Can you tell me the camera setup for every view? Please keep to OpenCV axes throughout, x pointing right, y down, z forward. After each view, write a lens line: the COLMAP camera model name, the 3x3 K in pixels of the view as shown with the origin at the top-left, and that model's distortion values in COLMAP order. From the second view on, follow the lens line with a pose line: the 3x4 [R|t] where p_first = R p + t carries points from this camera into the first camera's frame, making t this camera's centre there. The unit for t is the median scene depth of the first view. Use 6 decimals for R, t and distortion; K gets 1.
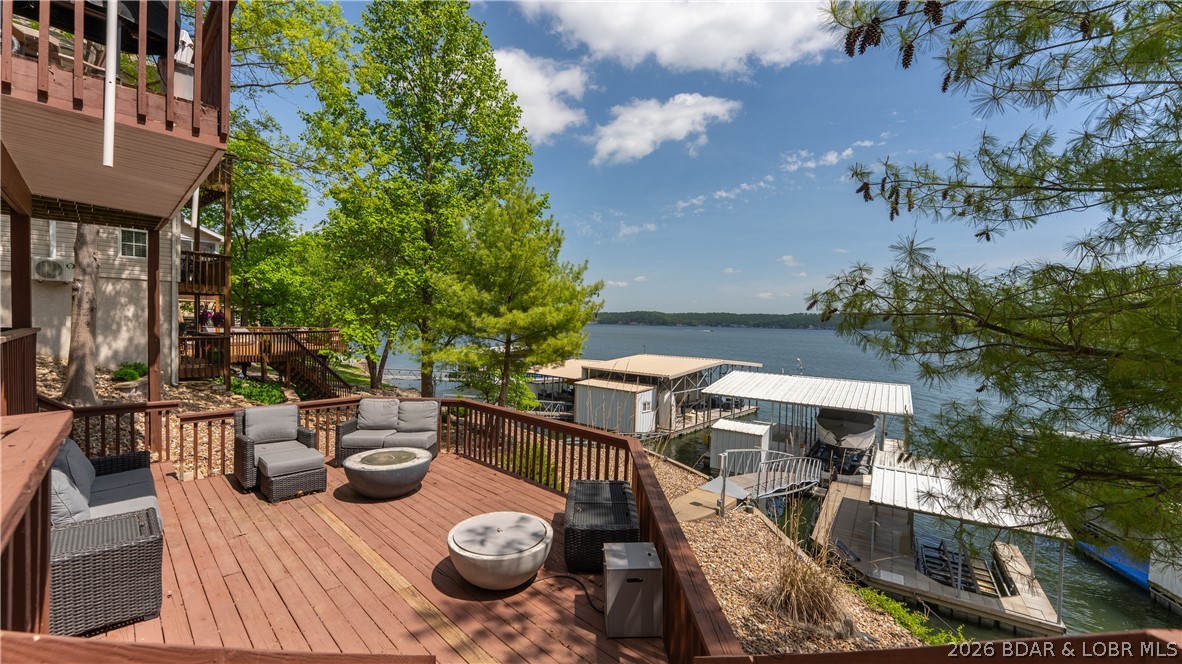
lens RADIAL K [[486.8, 0, 587.5], [0, 486.8, 325.0], [0, 0, 1]] dist [-0.007305, -0.001664]
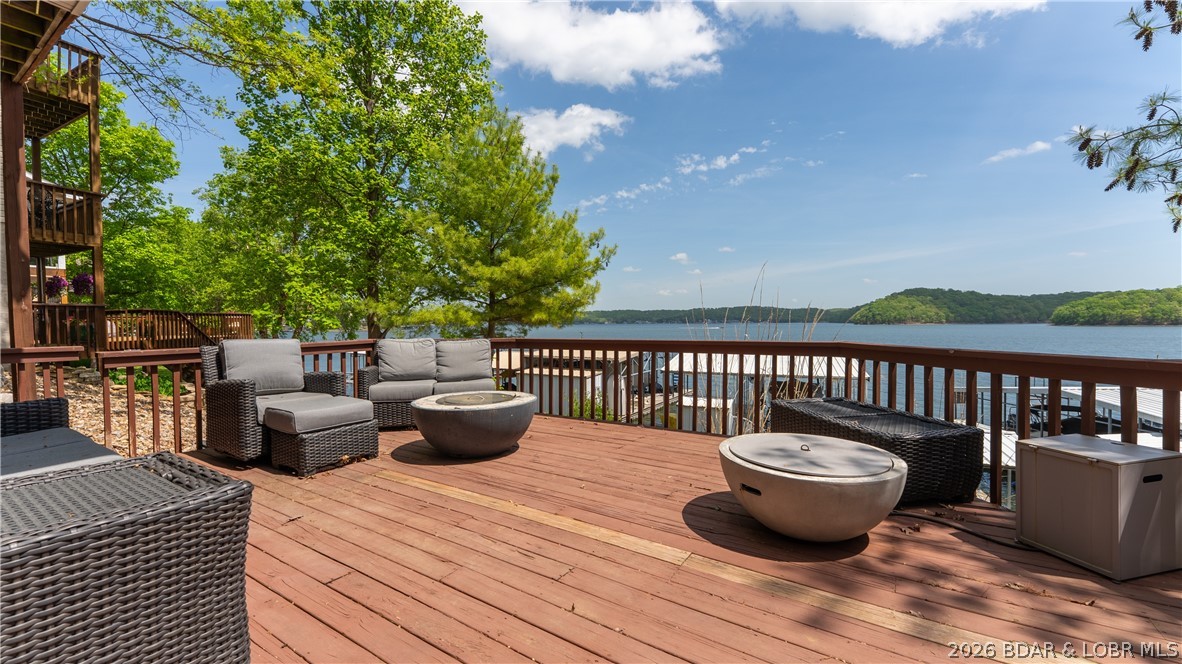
lens RADIAL K [[486.8, 0, 582.1], [0, 486.8, 337.7], [0, 0, 1]] dist [-0.007305, -0.001664]
pose [[0.979510, -0.033498, 0.198591, -0.175332], [0.030106, 0.999345, 0.020076, 0.079648], [-0.199134, -0.013686, 0.979877, 0.139774]]
